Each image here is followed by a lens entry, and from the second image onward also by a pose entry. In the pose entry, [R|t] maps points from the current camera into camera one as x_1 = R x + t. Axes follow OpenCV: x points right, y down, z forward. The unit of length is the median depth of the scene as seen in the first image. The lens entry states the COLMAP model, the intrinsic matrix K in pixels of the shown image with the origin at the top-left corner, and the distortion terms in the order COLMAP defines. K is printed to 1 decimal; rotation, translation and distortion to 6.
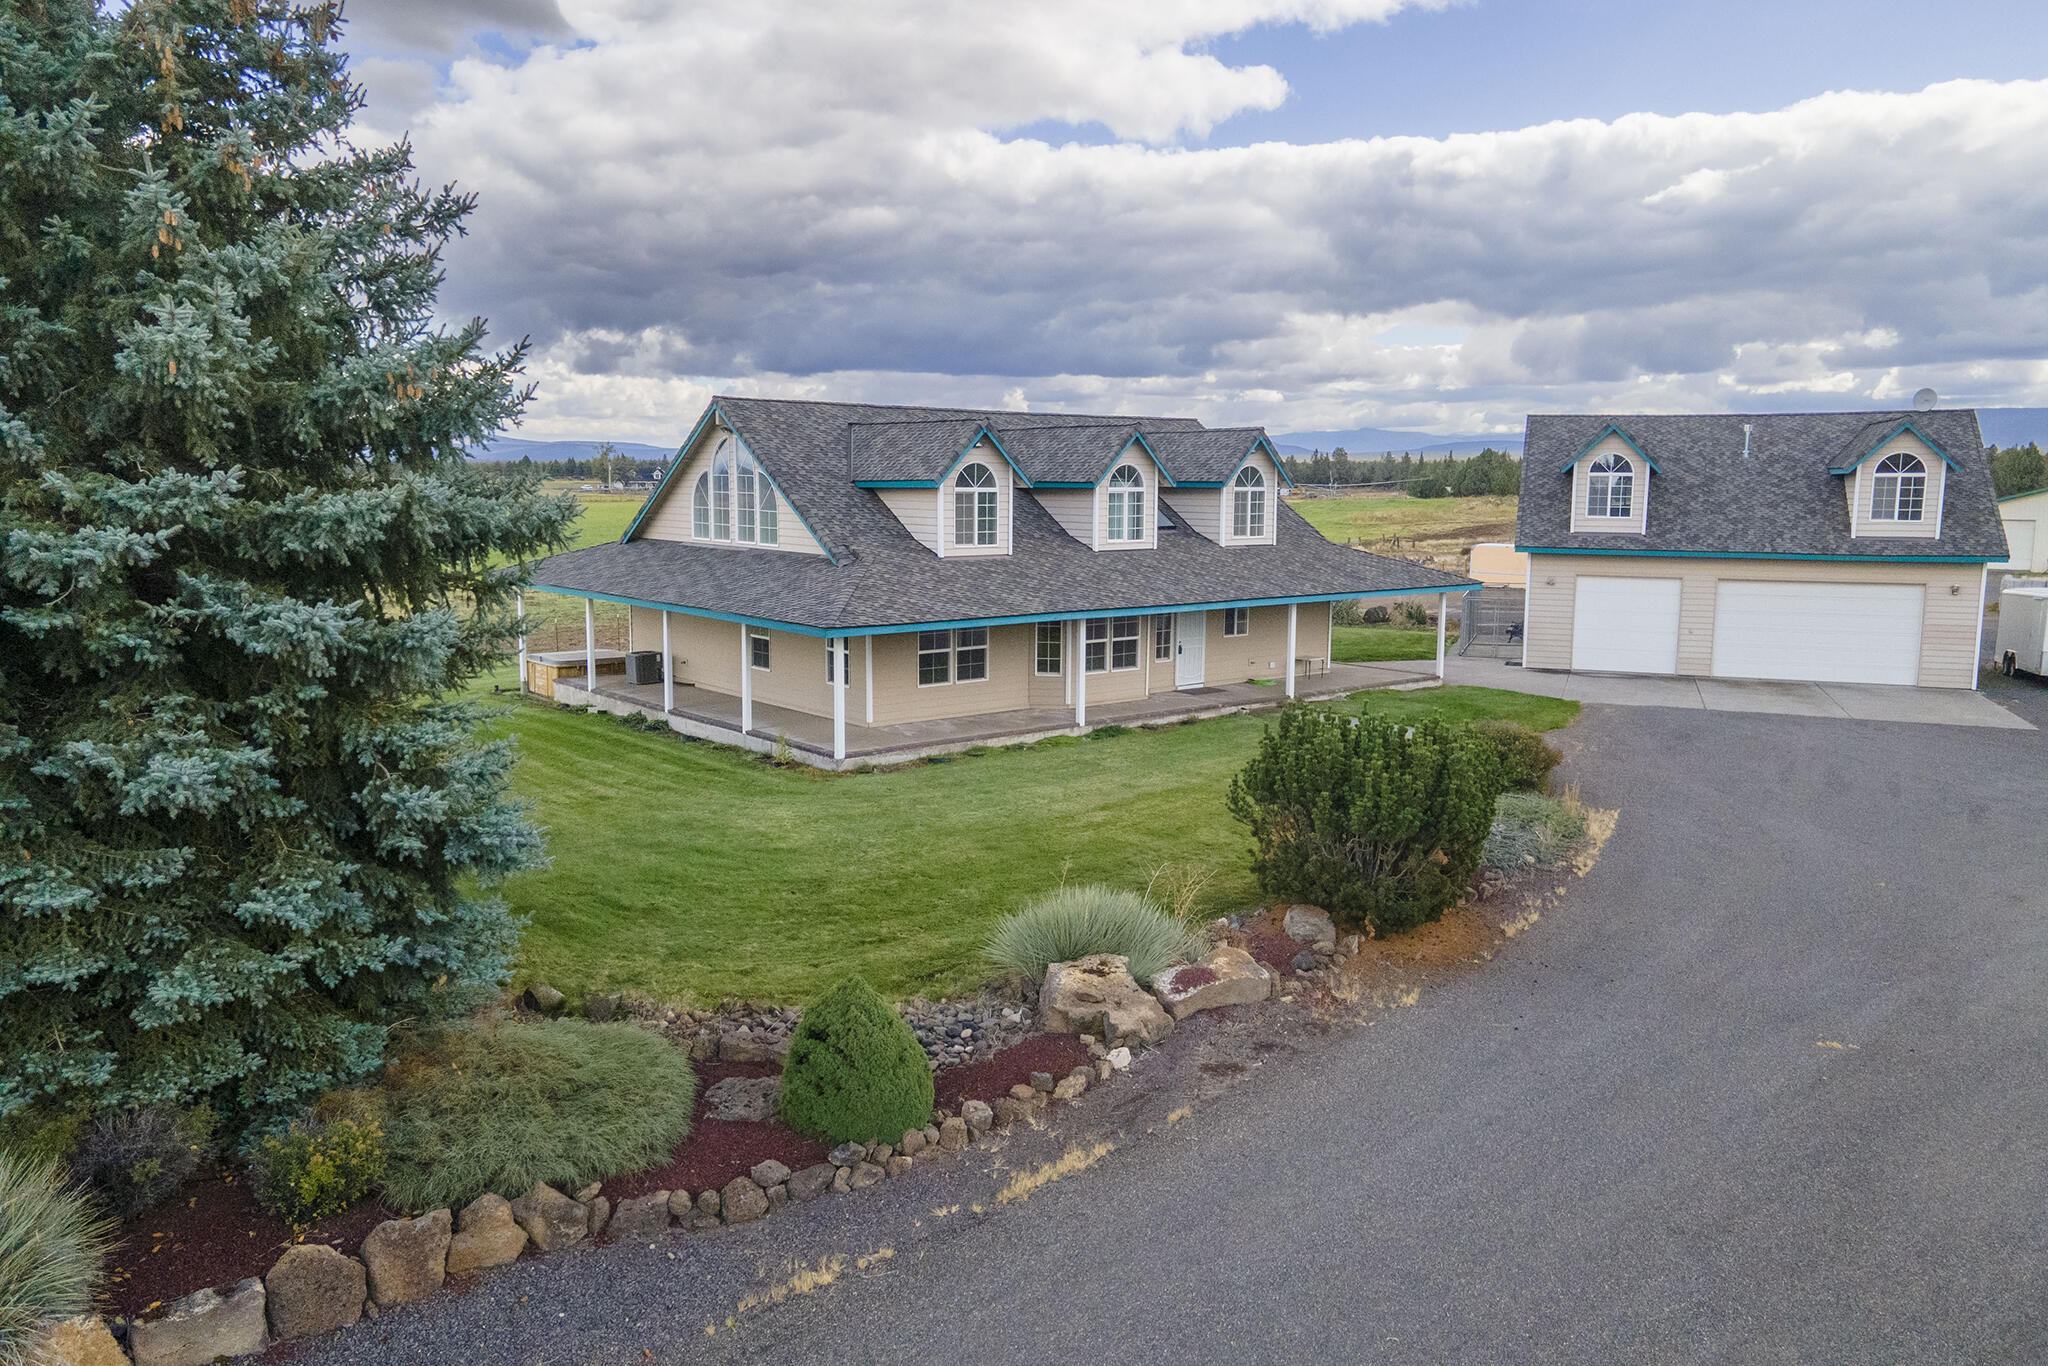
lens RADIAL K [[1494.3, 0, 1030.3], [0, 1494.3, 671.2], [0, 0, 1]] dist [0.026160, 0.023245]
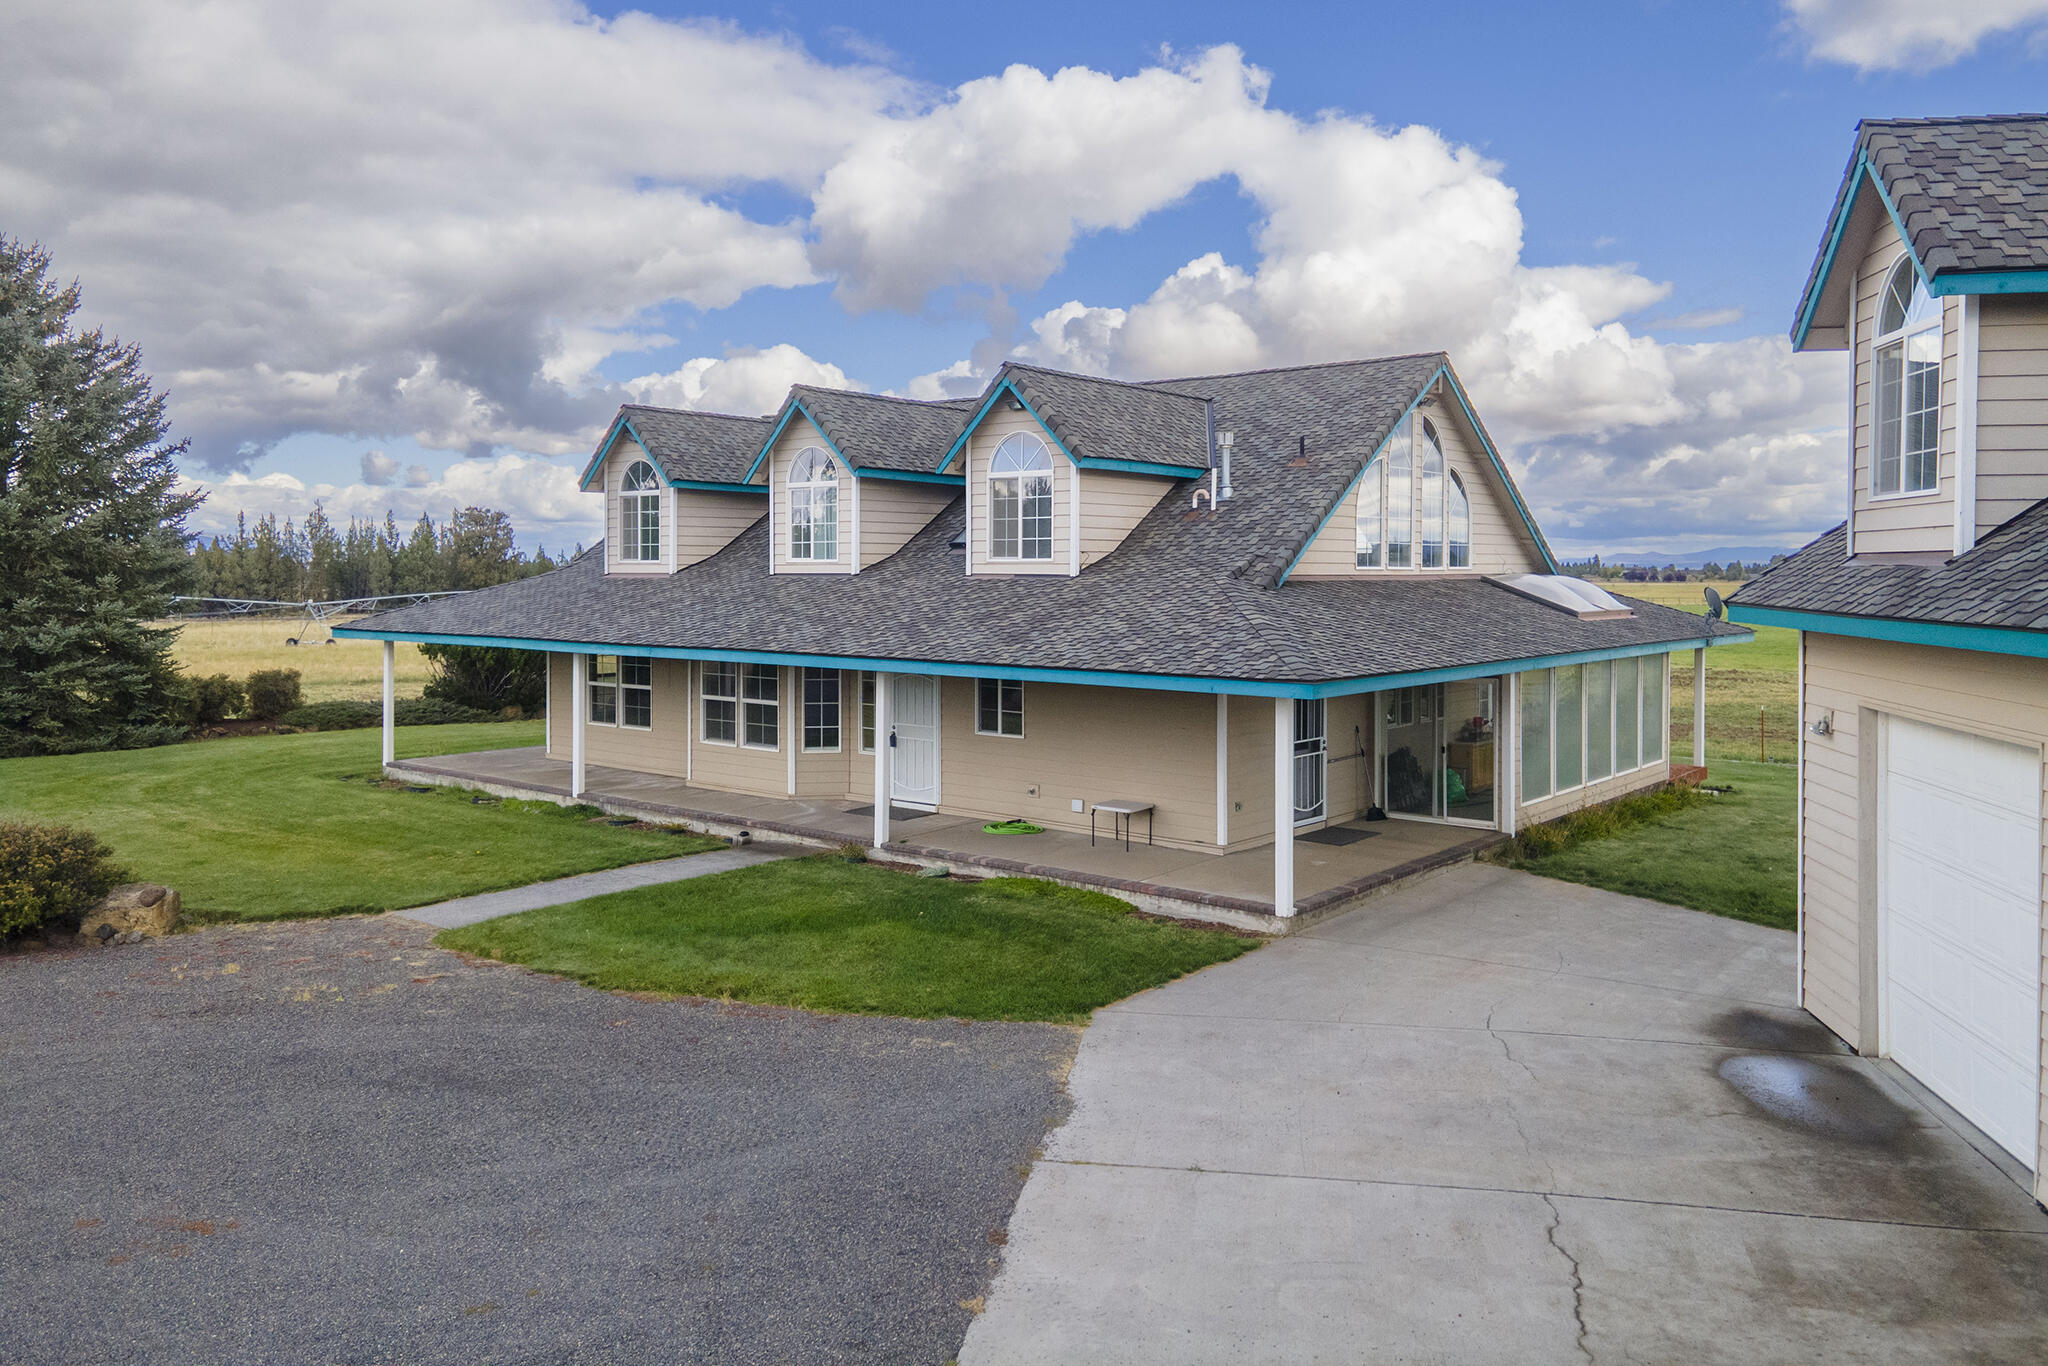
lens RADIAL K [[1494.3, 0, 1041.1], [0, 1494.3, 600.3], [0, 0, 1]] dist [0.026160, 0.023245]
pose [[0.195596, 0.012935, -0.980599, 0.807320], [-0.129295, 0.991525, -0.012710, -0.080984], [0.972124, 0.129273, 0.195610, 1.056321]]
